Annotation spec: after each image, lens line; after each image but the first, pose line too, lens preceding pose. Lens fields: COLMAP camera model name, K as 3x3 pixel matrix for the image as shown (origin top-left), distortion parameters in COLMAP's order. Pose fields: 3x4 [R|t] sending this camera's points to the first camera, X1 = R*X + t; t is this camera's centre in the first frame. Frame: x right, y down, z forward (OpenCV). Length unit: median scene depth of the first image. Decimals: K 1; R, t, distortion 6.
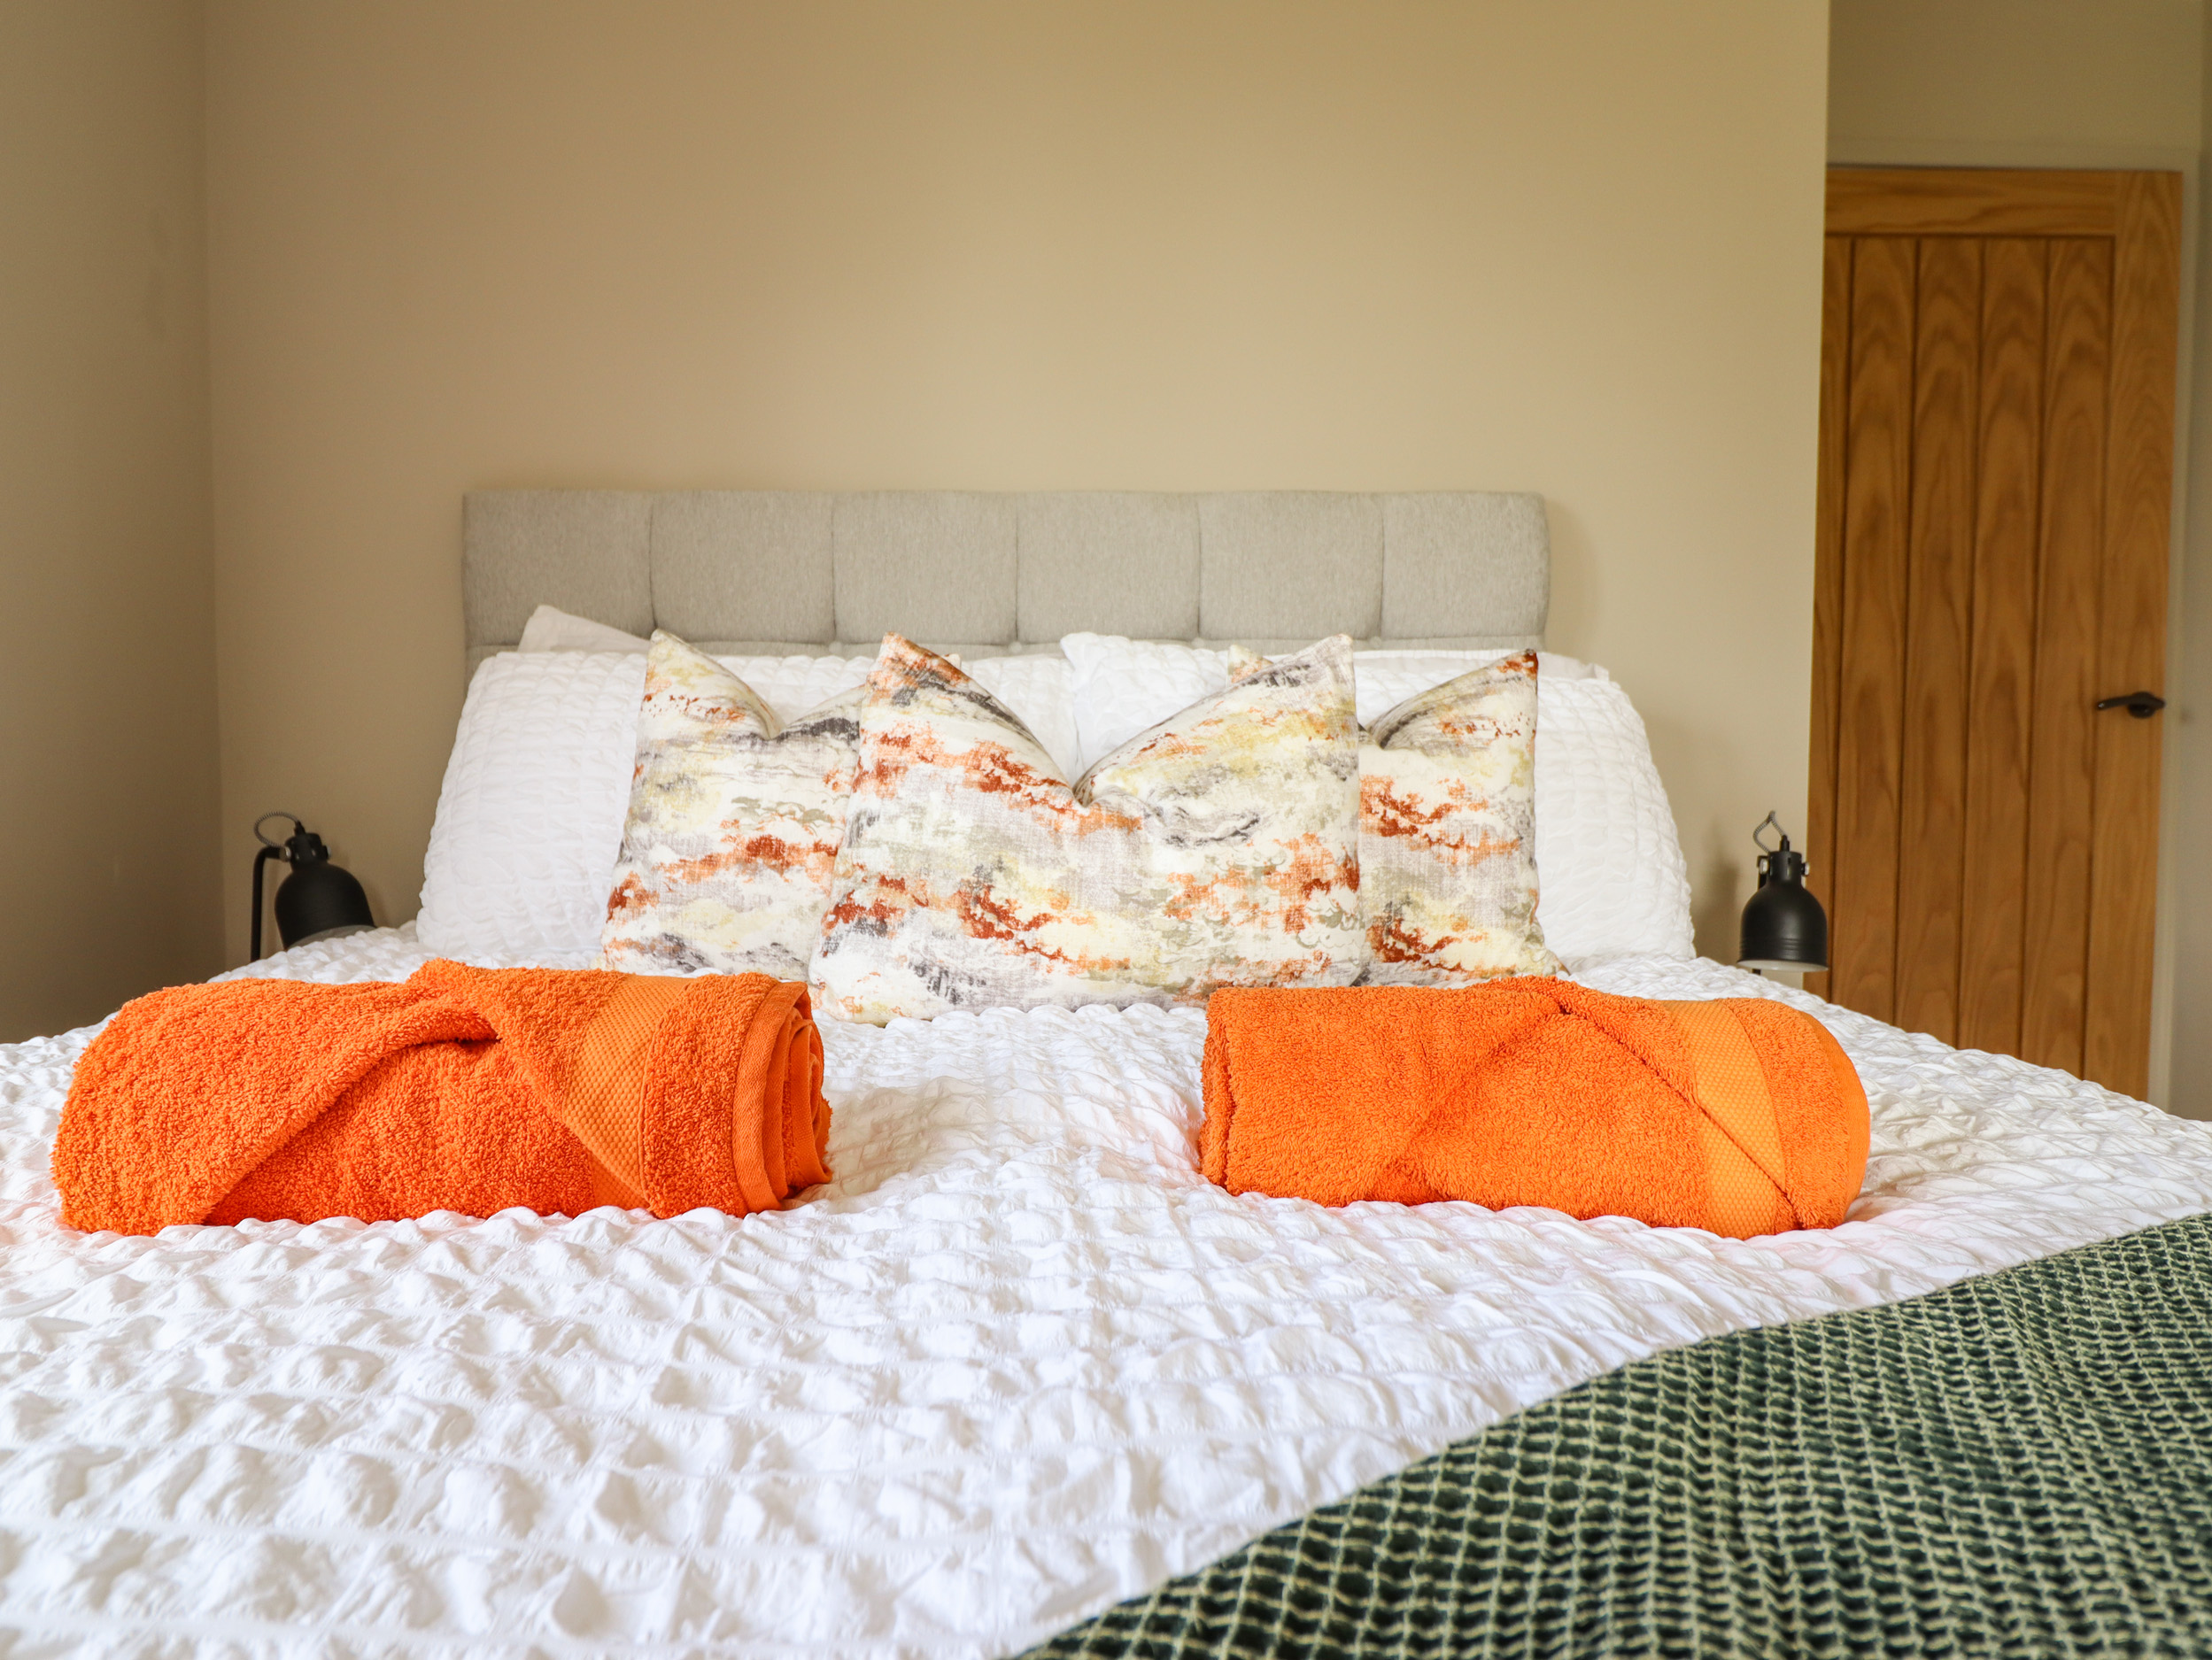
lens RADIAL K [[1464.7, 0, 1105.2], [0, 1464.7, 806.1], [0, 0, 1]] dist [0.004113, -0.002194]
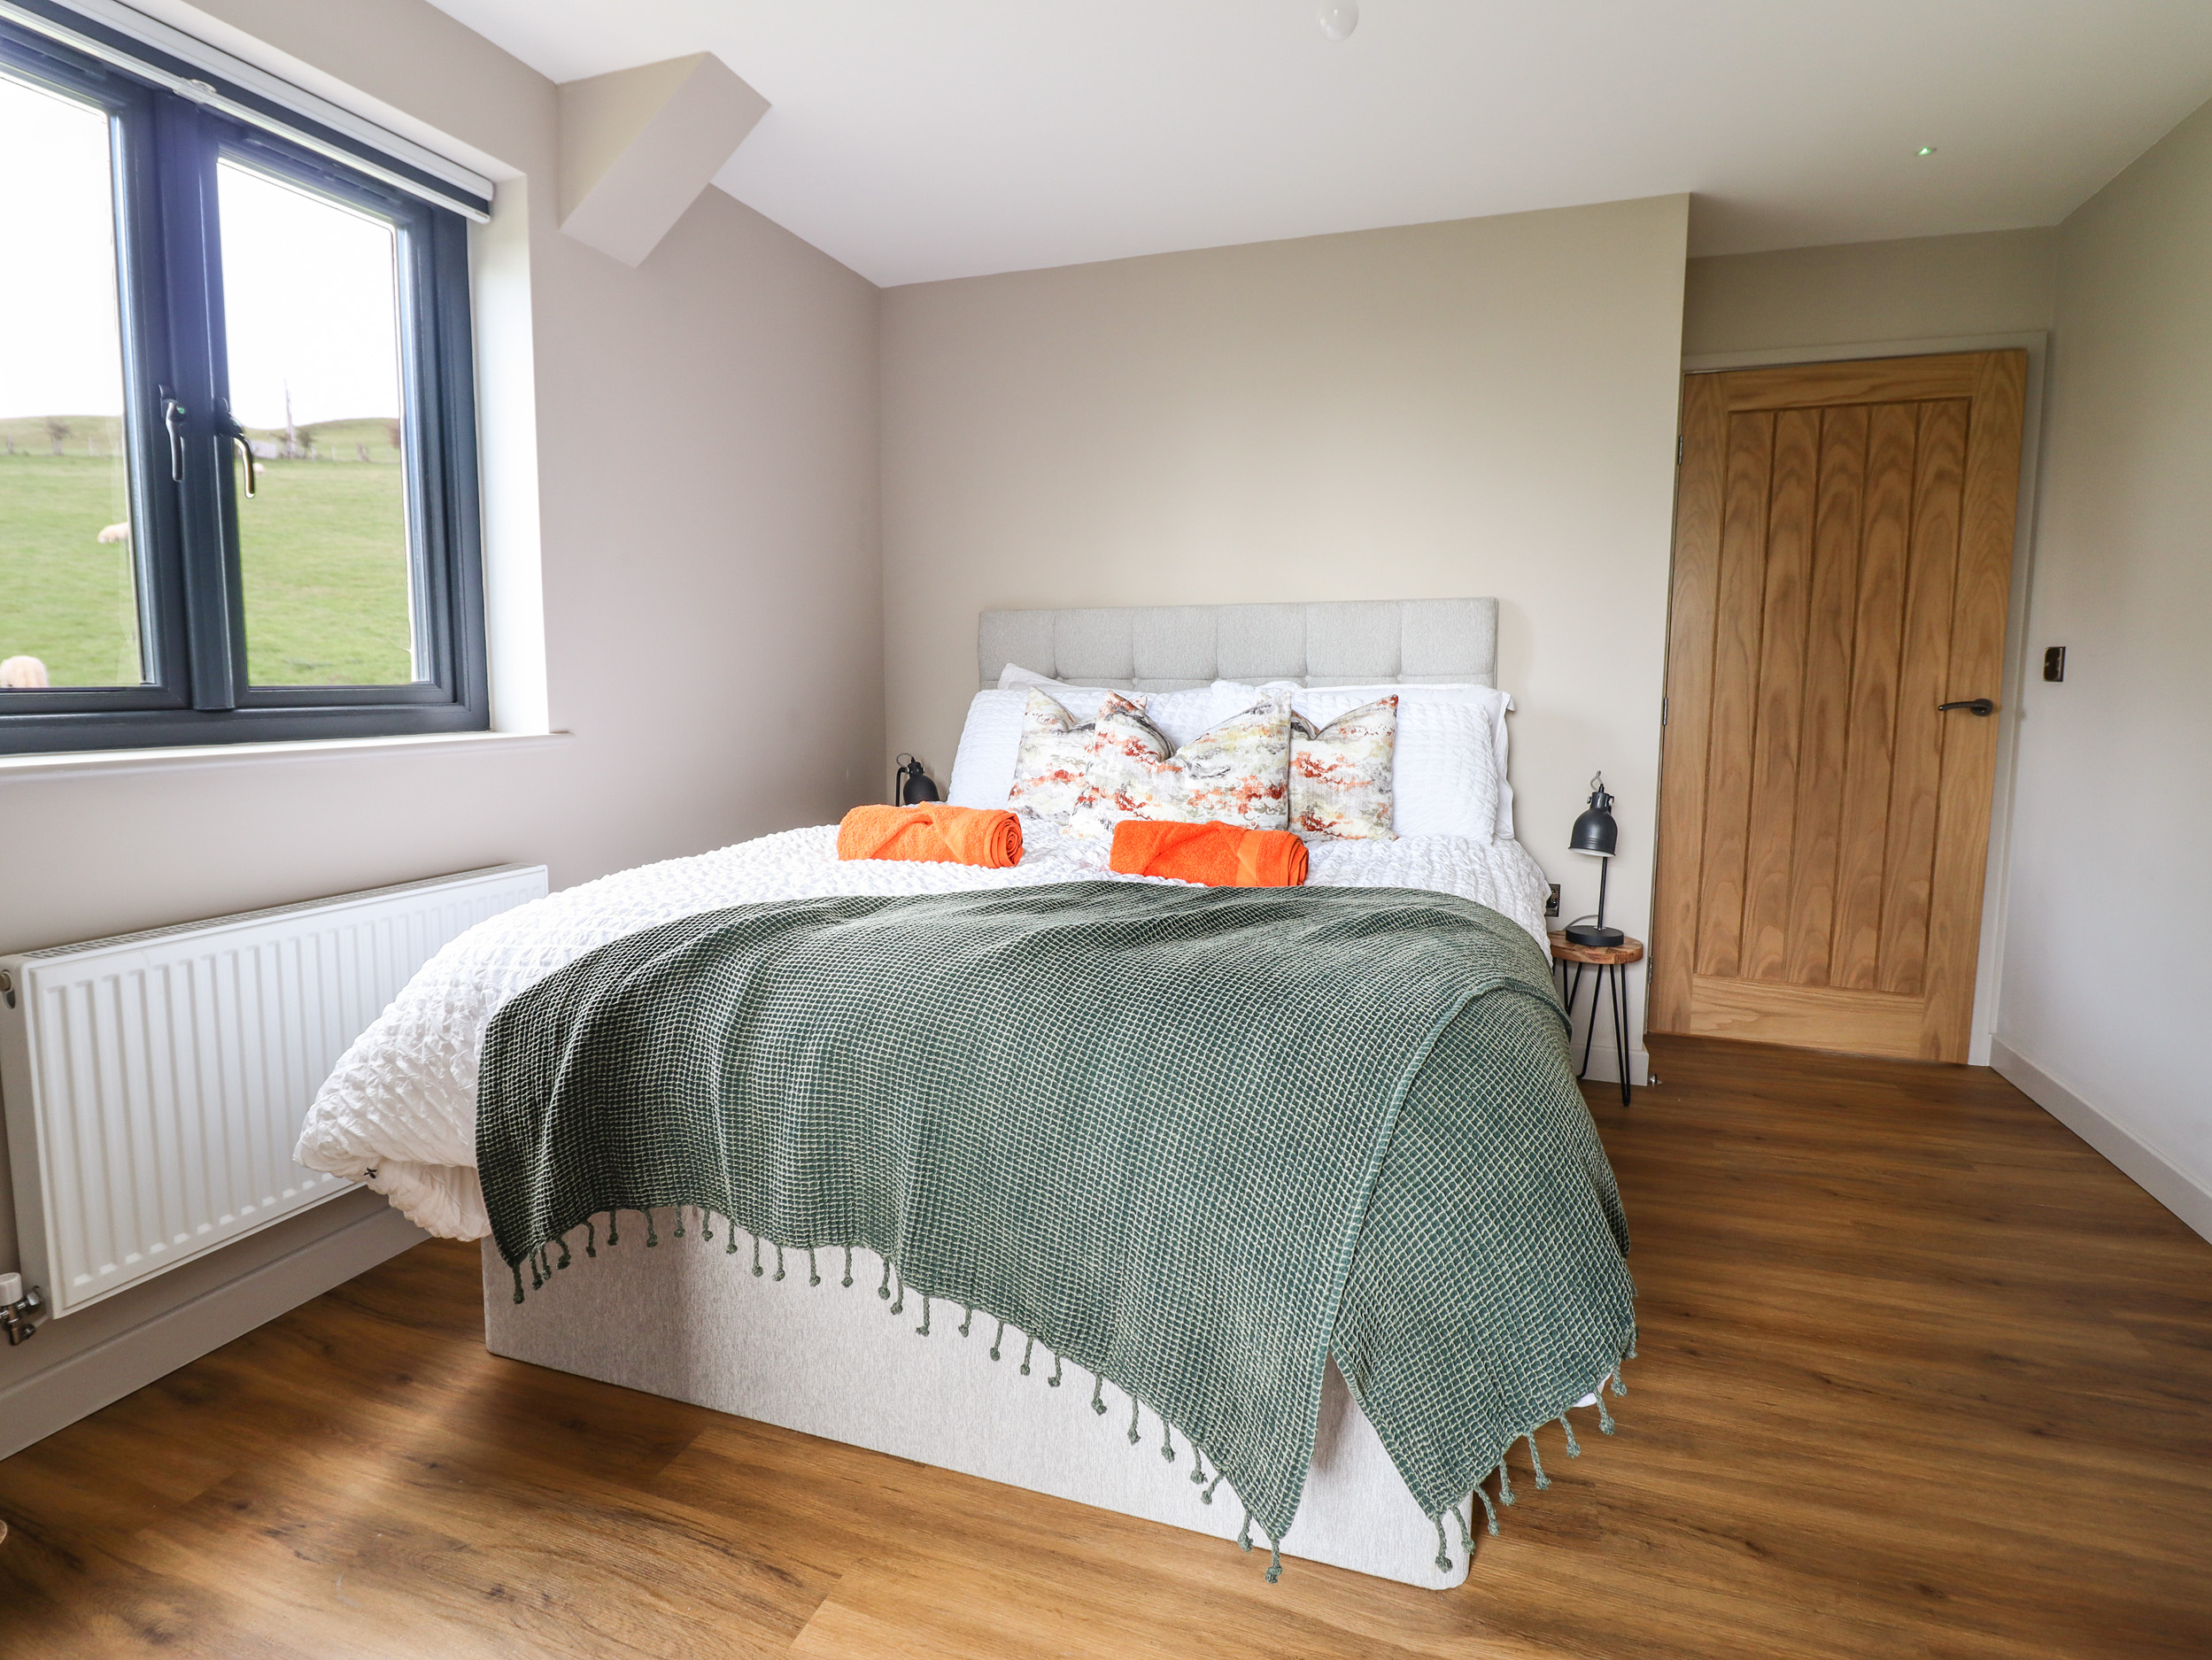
lens RADIAL K [[1169.1, 0, 1106.0], [0, 1169.1, 830.0], [0, 0, 1]] dist [-0.002144, -0.000481]
pose [[0.930707, 0.048052, -0.362594, 0.535355], [-0.020281, 0.996588, 0.080012, -0.036133], [0.365202, -0.067114, 0.928506, -0.805673]]
